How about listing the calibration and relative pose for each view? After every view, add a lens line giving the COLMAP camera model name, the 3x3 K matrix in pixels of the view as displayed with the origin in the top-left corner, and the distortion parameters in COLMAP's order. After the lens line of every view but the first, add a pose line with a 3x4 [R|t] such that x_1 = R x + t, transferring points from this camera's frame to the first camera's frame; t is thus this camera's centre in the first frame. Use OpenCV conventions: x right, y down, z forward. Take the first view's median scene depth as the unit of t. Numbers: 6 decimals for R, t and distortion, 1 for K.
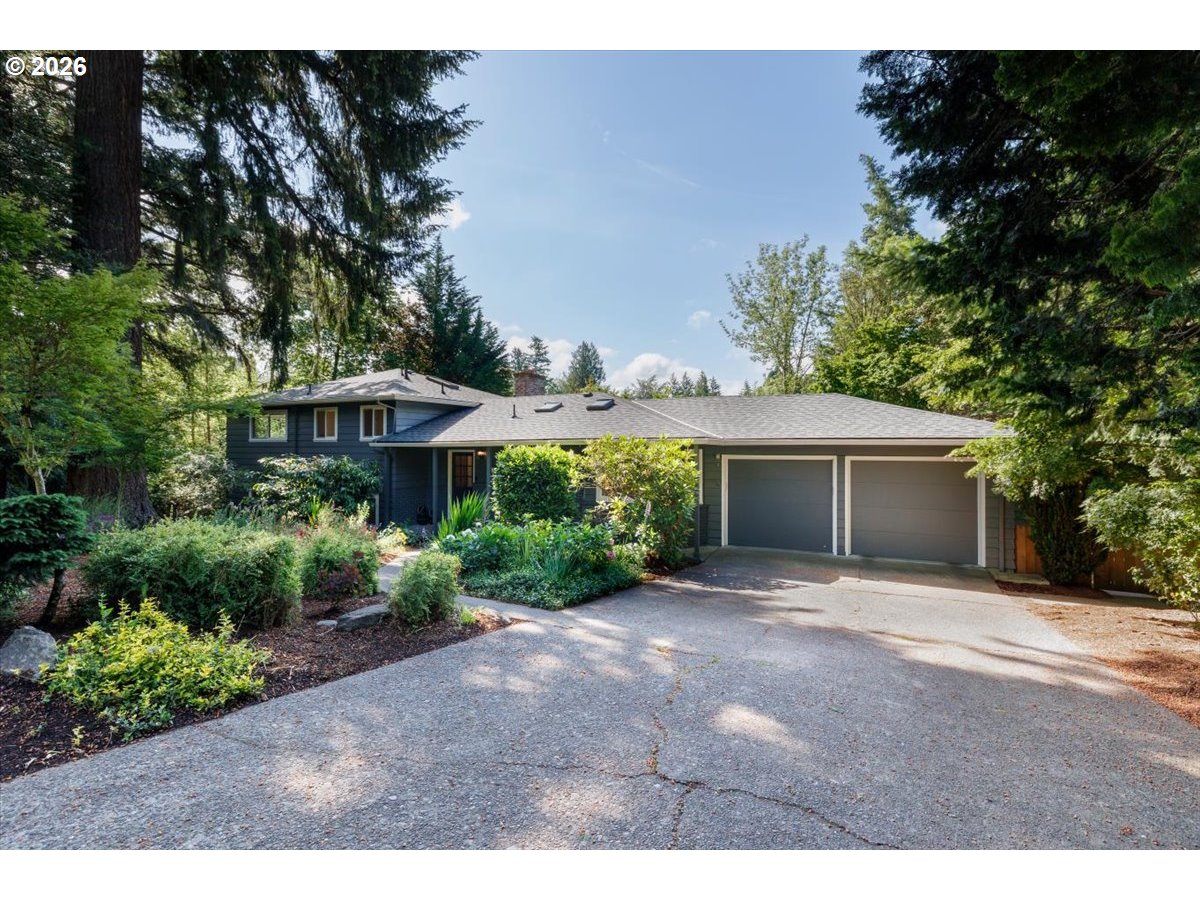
lens RADIAL K [[563.0, 0, 595.9], [0, 563.0, 445.5], [0, 0, 1]] dist [-0.008332, -0.000116]
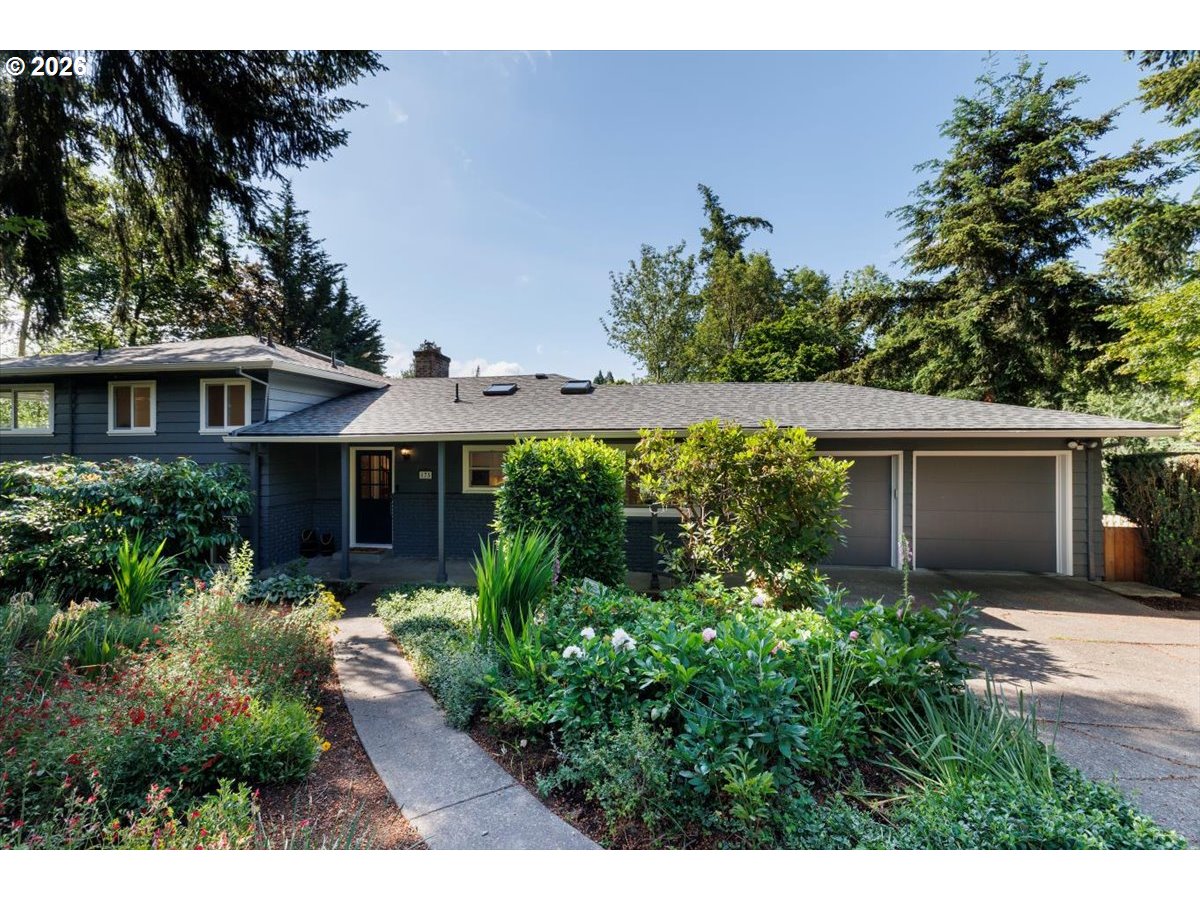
lens RADIAL K [[509.2, 0, 593.0], [0, 509.2, 445.0], [0, 0, 1]] dist [-0.000634, -0.000786]
pose [[0.949702, -0.004454, 0.313122, -0.177647], [0.003385, 0.999986, 0.003957, 0.003848], [-0.313135, -0.002698, 0.949705, 0.312237]]
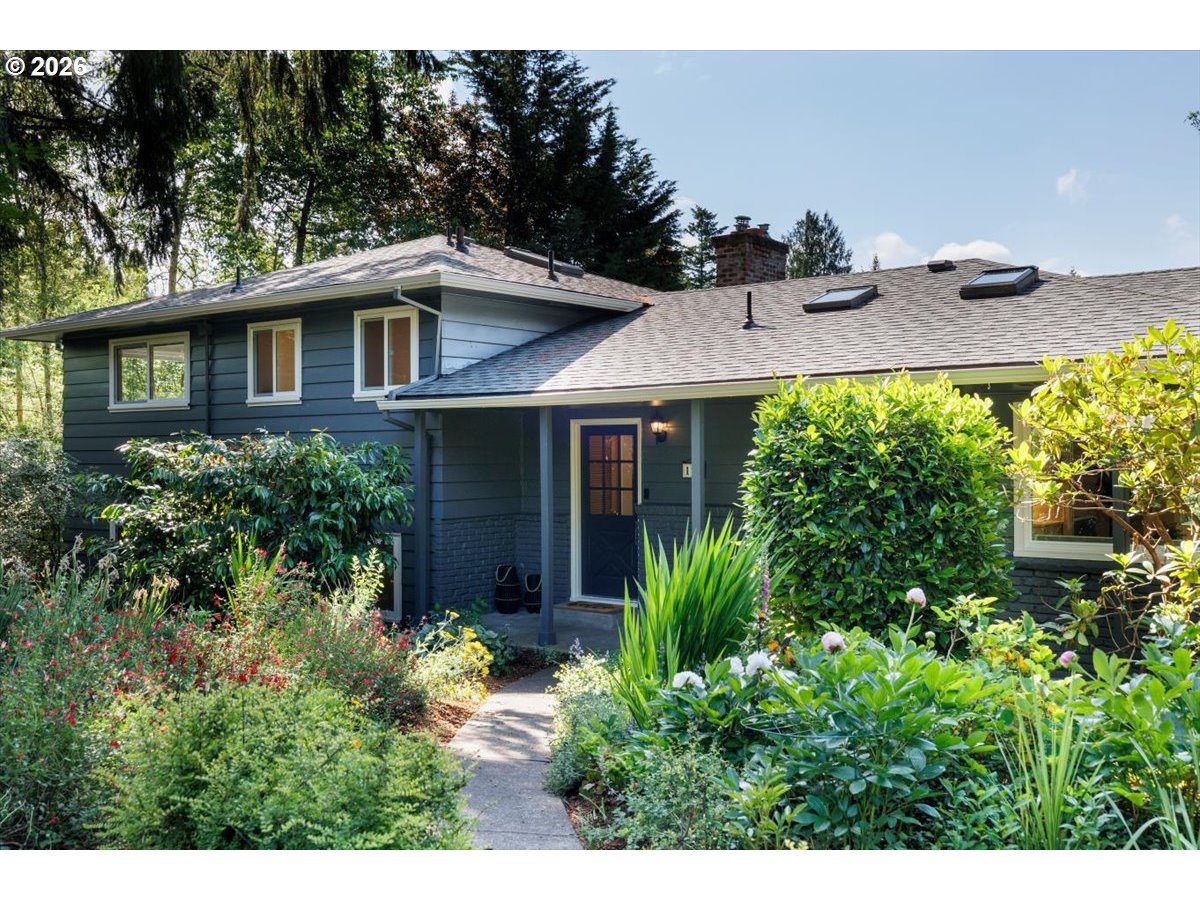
lens RADIAL K [[1171.9, 0, 601.1], [0, 1171.9, 449.1], [0, 0, 1]] dist [-0.008434, 0.000000]
pose [[0.982763, -0.007521, -0.184719, -0.095967], [0.008554, 0.999952, 0.004798, 0.024541], [0.184674, -0.006296, 0.982780, 0.219077]]
